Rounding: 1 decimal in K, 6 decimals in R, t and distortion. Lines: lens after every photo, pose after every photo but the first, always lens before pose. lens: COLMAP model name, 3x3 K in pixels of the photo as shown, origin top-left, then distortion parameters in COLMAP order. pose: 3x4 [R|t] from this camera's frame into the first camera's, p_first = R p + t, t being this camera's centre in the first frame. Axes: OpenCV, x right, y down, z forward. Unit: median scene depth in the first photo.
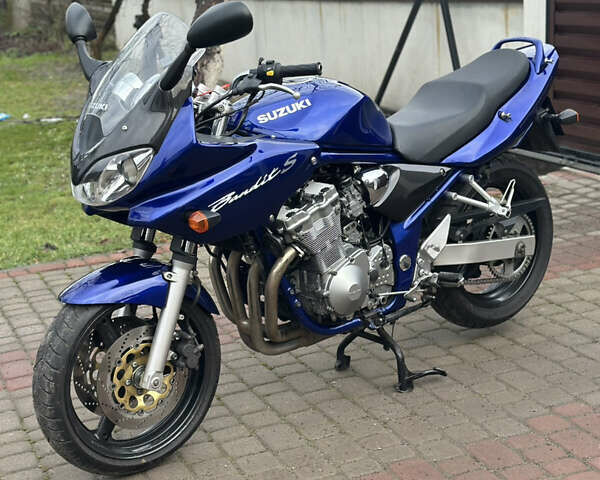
lens RADIAL K [[1107.4, 0, 300.6], [0, 1107.4, 250.7], [0, 0, 1]] dist [0.133575, 0.031220]
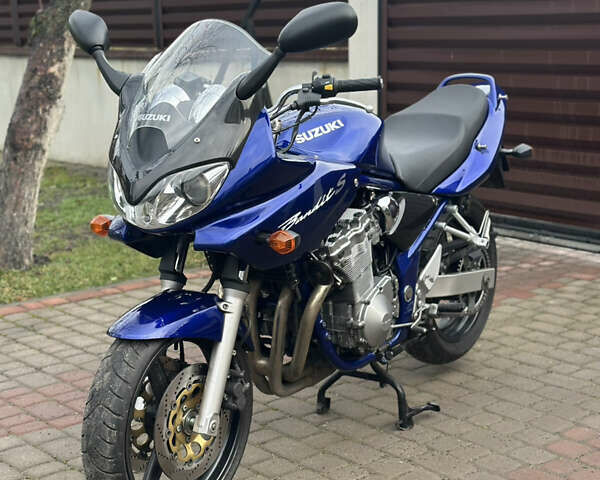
lens RADIAL K [[1107.4, 0, 300.6], [0, 1107.4, 250.7], [0, 0, 1]] dist [0.133575, 0.031220]
pose [[0.956438, -0.015500, 0.291522, -0.297749], [0.036211, 0.997177, -0.065781, 0.036156], [-0.289680, 0.073472, 0.954299, 0.106210]]
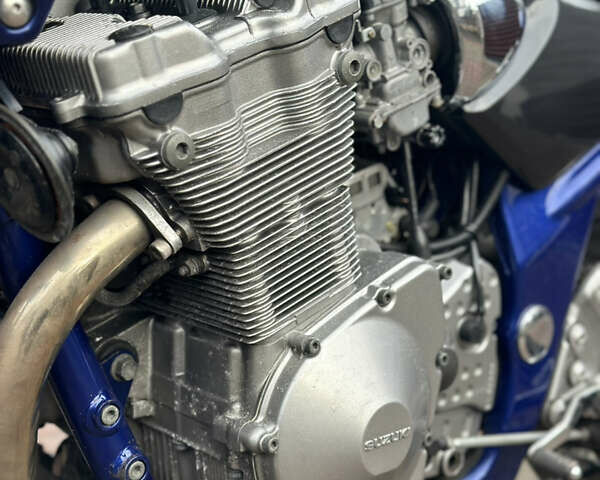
lens RADIAL K [[1107.4, 0, 300.6], [0, 1107.4, 250.7], [0, 0, 1]] dist [0.133575, 0.031220]
pose [[0.991829, 0.096445, 0.083513, 0.008293], [-0.089992, 0.992894, -0.077868, 0.018453], [-0.090429, 0.069716, 0.993460, 0.768343]]
